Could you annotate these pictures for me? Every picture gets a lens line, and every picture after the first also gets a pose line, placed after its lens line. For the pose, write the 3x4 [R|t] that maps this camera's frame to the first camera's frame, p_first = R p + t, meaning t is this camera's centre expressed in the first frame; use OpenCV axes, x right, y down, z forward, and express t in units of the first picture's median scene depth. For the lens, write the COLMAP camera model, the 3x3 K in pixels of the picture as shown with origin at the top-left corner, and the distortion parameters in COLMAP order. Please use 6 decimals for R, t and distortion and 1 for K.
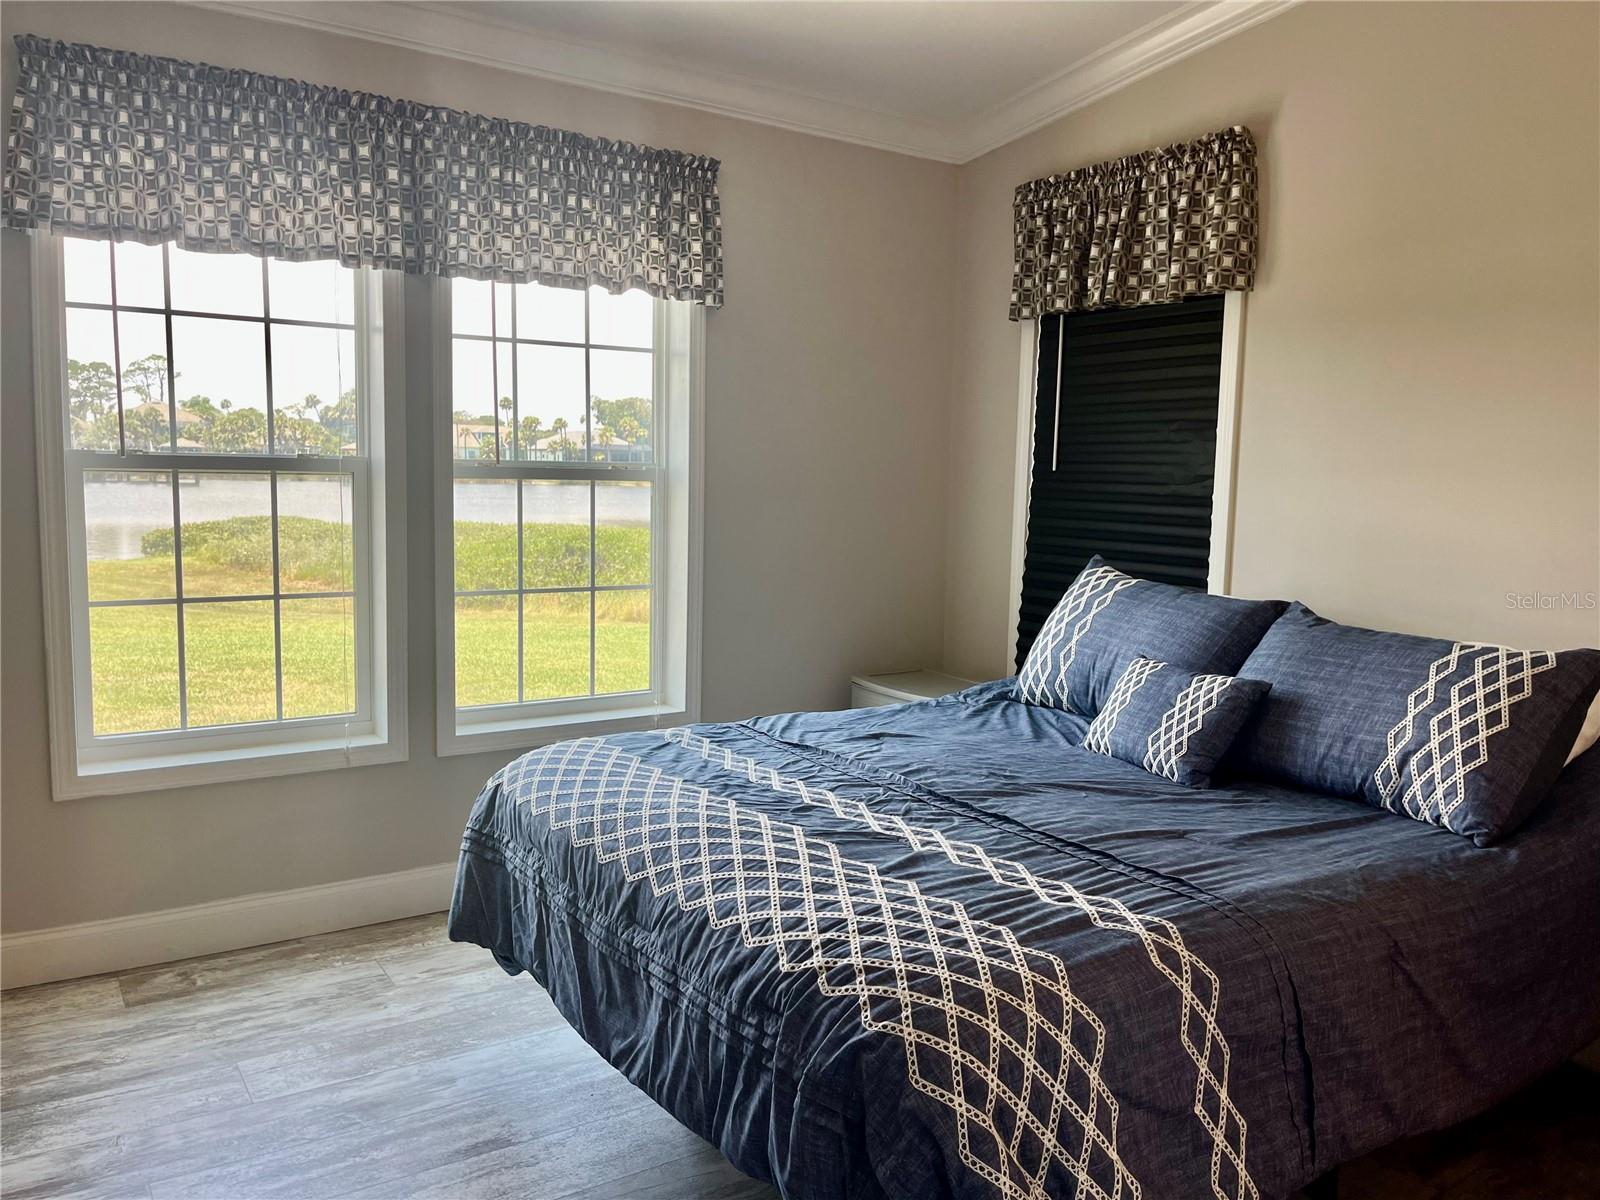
lens RADIAL K [[1211.1, 0, 787.6], [0, 1211.1, 604.9], [0, 0, 1]] dist [0.066621, -0.095057]
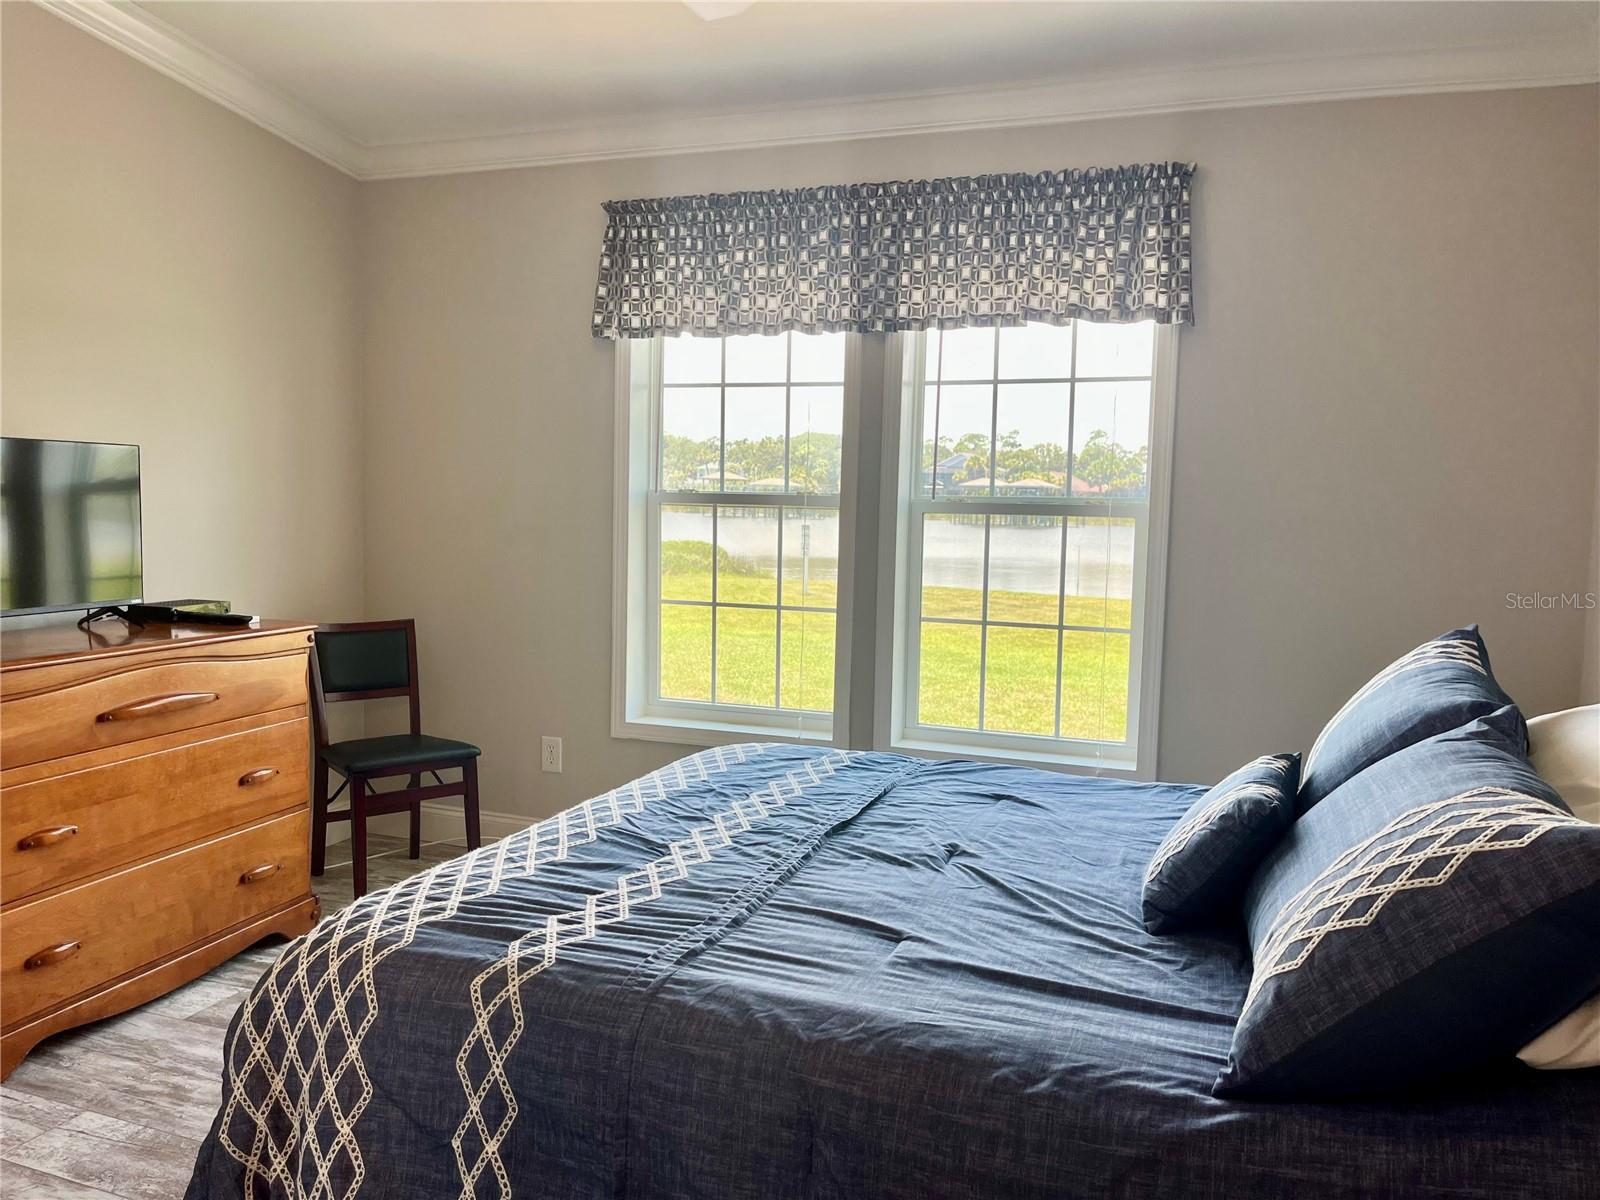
lens RADIAL K [[1211.1, 0, 785.2], [0, 1211.1, 598.0], [0, 0, 1]] dist [0.066621, -0.095057]
pose [[0.599530, 0.059837, -0.798112, 0.803407], [-0.099154, 0.995072, 0.000121, -0.024198], [0.794187, 0.079063, 0.602509, 0.390255]]
